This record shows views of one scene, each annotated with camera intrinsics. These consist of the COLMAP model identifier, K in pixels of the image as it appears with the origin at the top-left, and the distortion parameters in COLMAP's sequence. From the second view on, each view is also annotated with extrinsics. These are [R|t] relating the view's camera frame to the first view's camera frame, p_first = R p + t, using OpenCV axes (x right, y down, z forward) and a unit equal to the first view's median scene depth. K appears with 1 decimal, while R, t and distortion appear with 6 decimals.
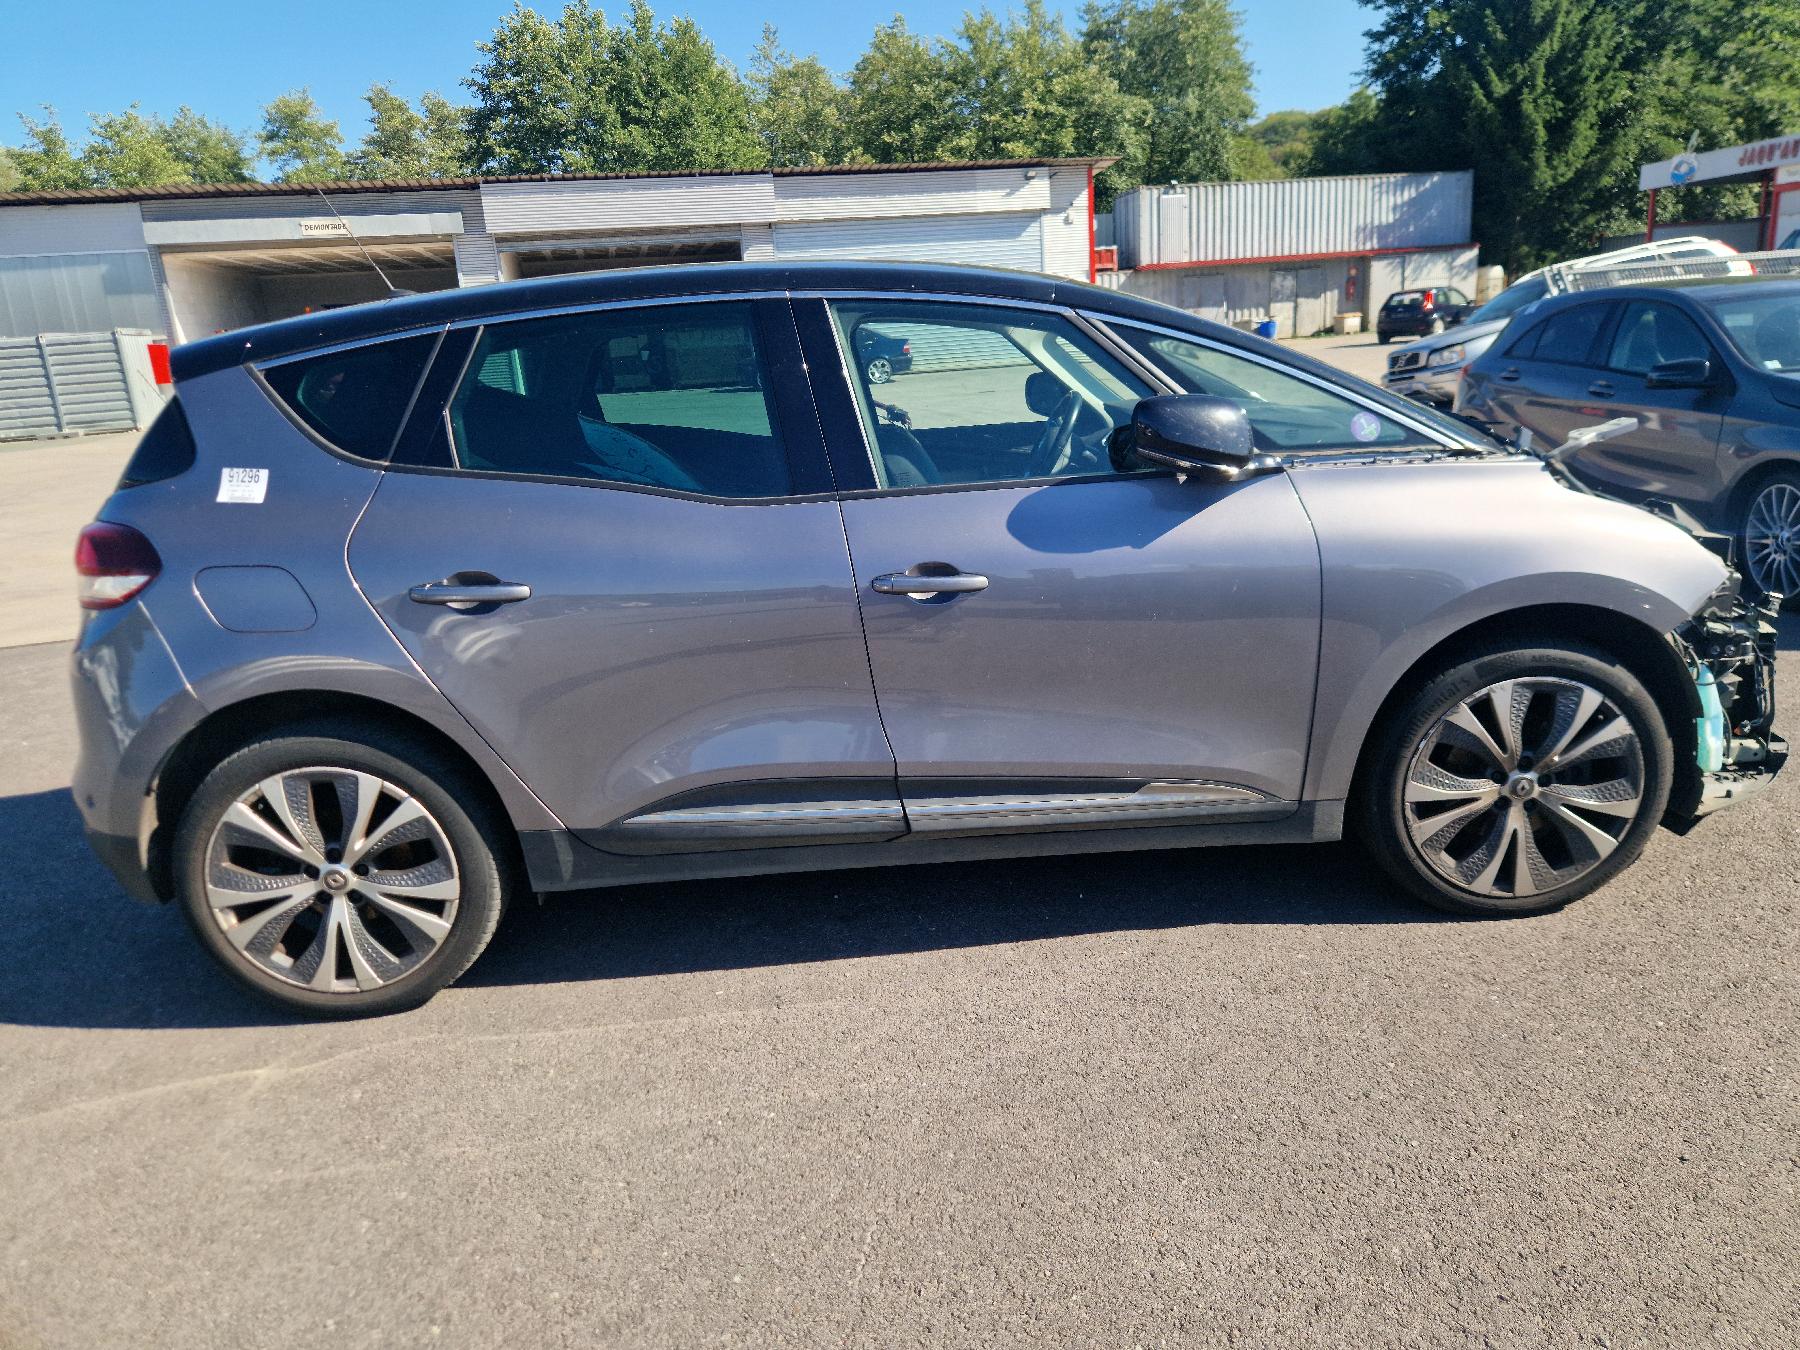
lens RADIAL K [[1234.1, 0, 901.2], [0, 1234.1, 679.4], [0, 0, 1]] dist [0.030311, -0.027429]
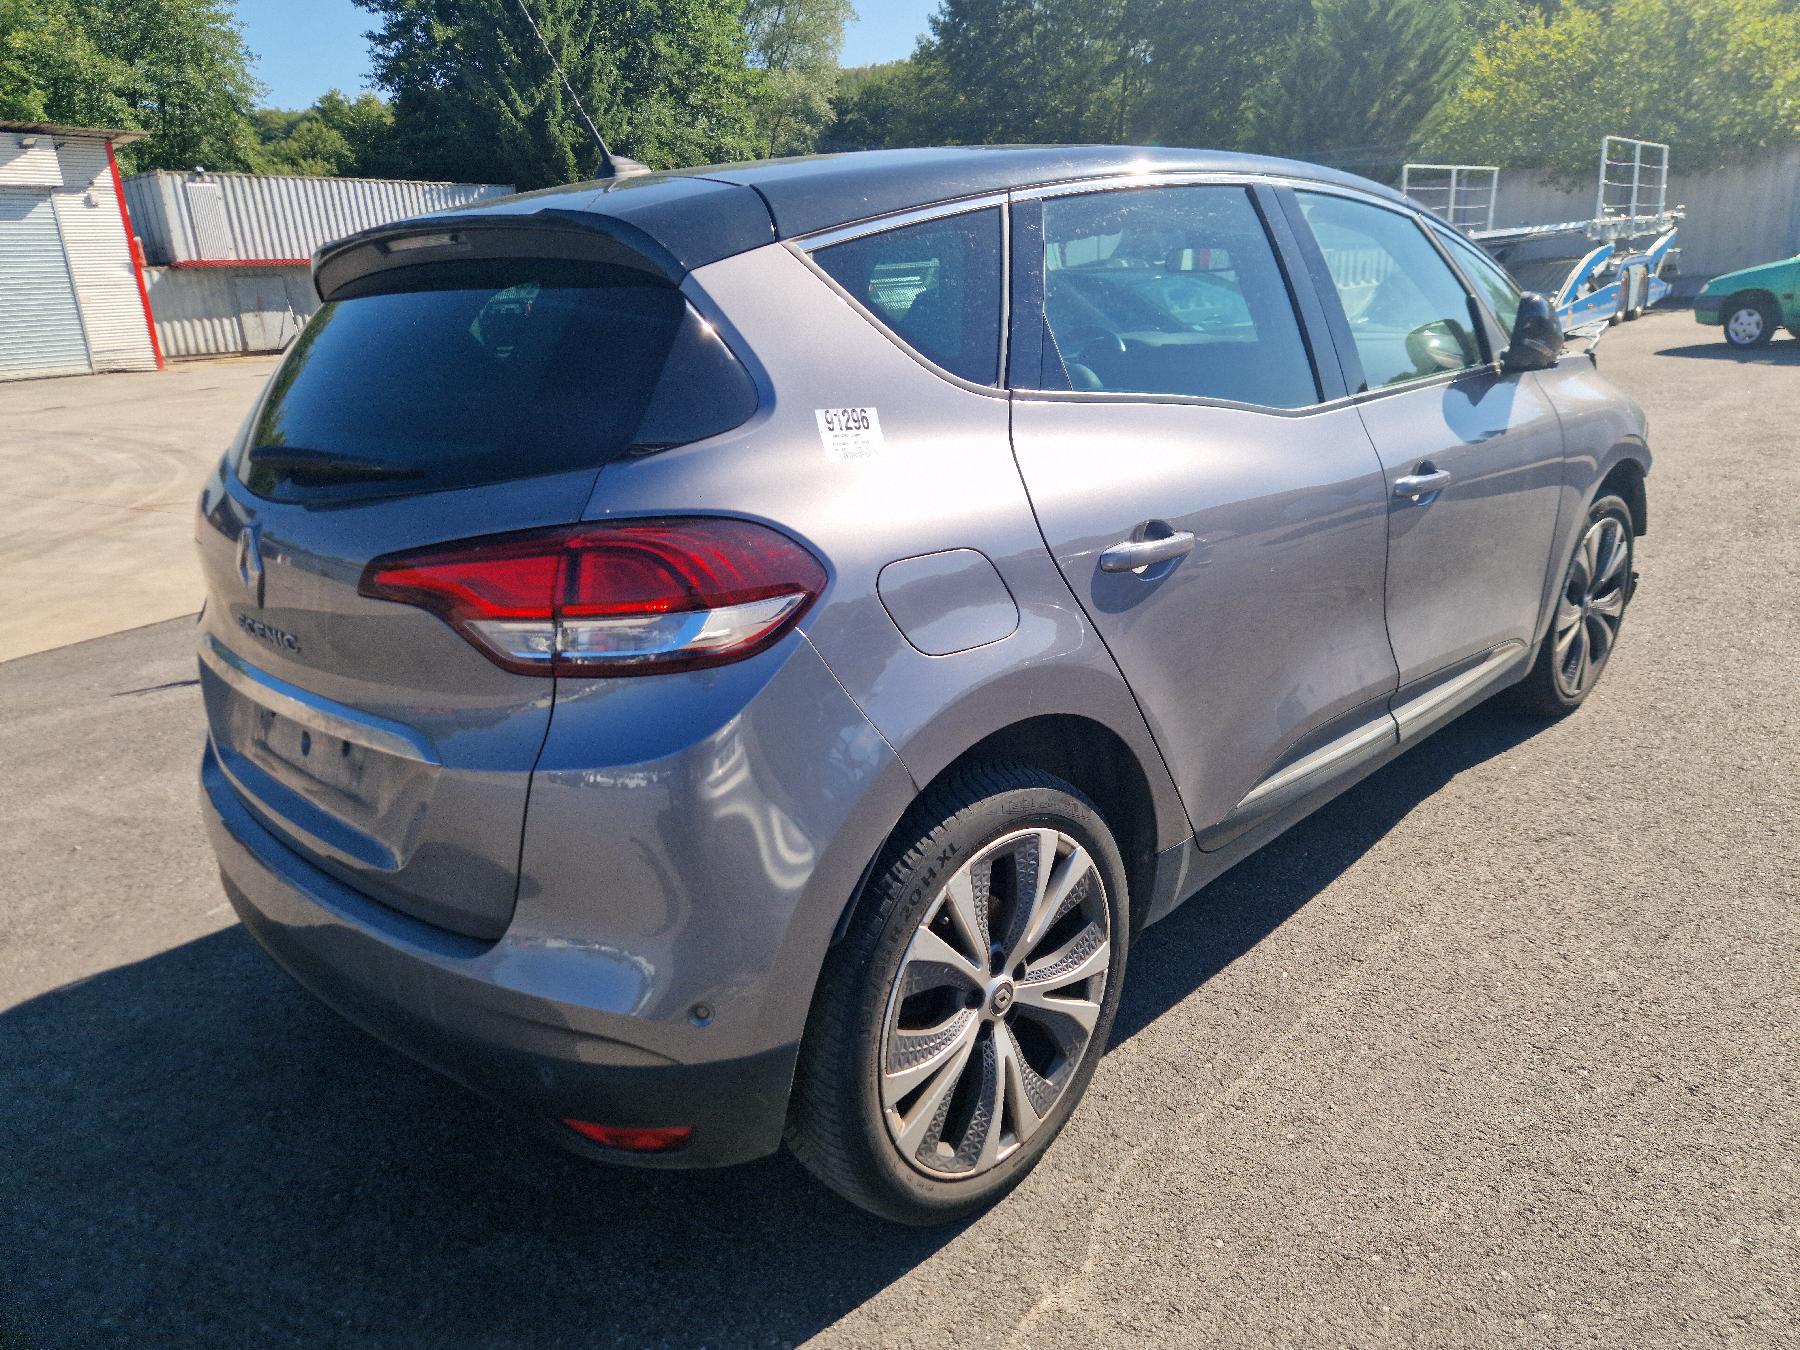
lens RADIAL K [[1234.1, 0, 896.4], [0, 1234.1, 679.9], [0, 0, 1]] dist [0.030311, -0.027429]
pose [[0.719248, -0.186739, 0.669187, -0.087889], [0.194542, 0.978801, 0.064043, -0.006326], [-0.666960, 0.084123, 0.740329, 0.049035]]
